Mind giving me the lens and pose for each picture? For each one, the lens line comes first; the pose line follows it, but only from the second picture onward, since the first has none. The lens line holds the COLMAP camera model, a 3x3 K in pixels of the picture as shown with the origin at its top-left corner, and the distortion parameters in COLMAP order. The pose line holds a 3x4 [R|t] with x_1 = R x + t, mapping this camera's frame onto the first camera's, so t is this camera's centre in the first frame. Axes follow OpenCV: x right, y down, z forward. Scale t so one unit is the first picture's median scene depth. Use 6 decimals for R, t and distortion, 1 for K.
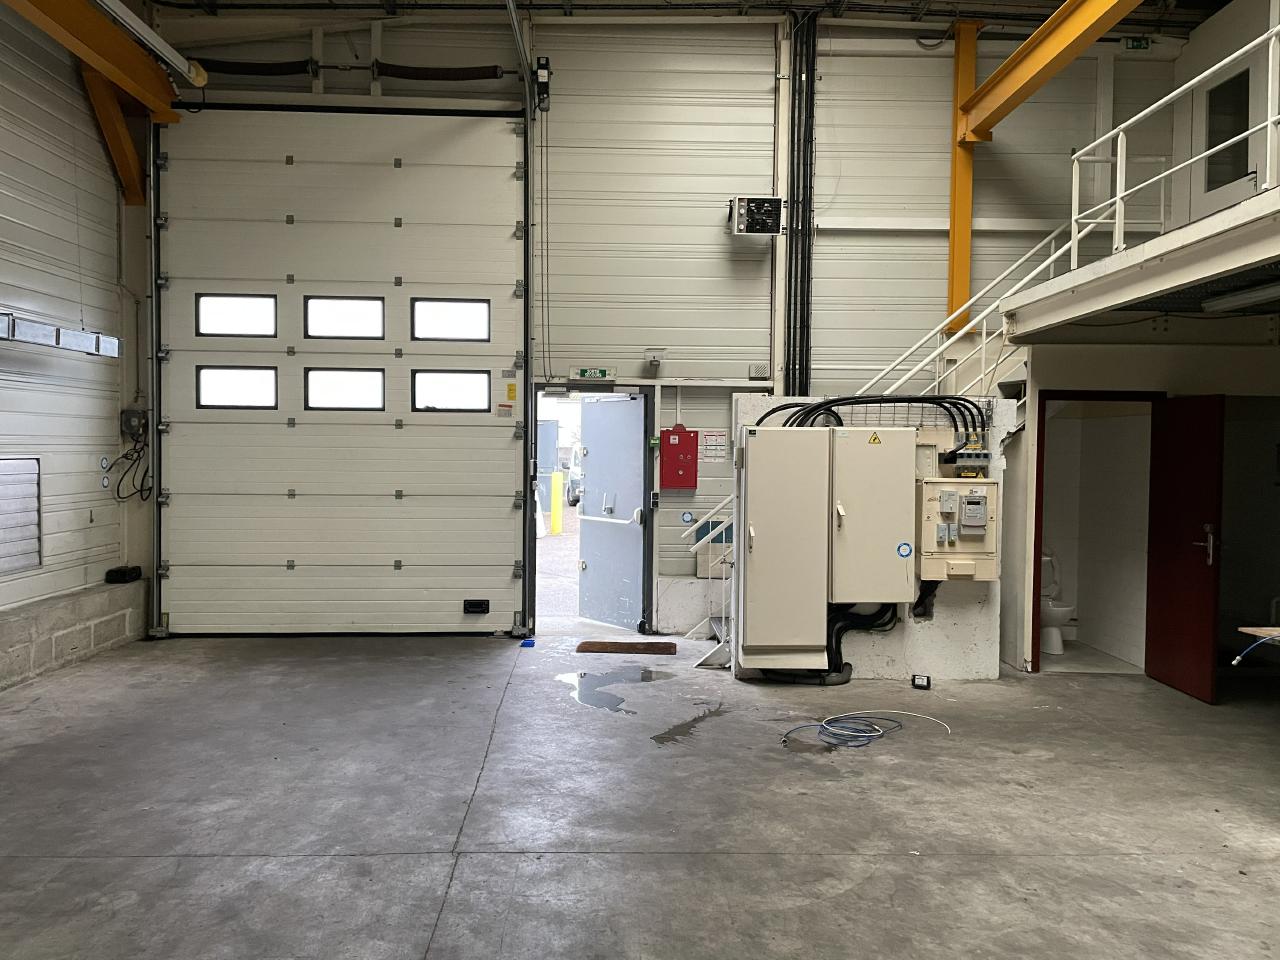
lens RADIAL K [[958.4, 0, 639.5], [0, 958.4, 482.2], [0, 0, 1]] dist [0.044881, -0.048141]
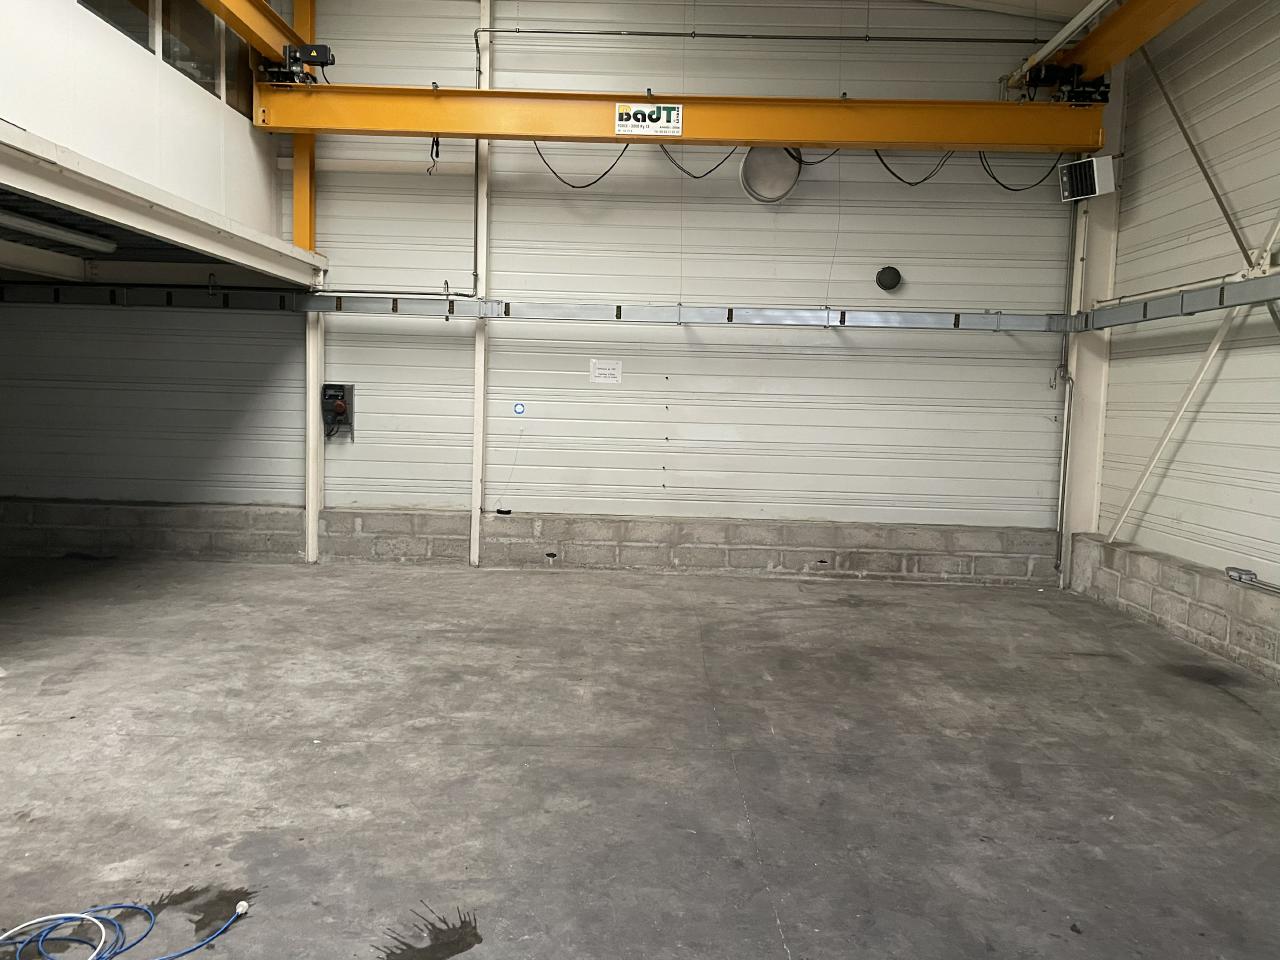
lens RADIAL K [[958.4, 0, 640.6], [0, 958.4, 479.9], [0, 0, 1]] dist [0.044881, -0.048141]
pose [[-0.998149, -0.043193, 0.042809, -0.089913], [-0.037649, 0.991720, 0.122778, -0.047756], [-0.047757, 0.120939, -0.991510, 1.539885]]
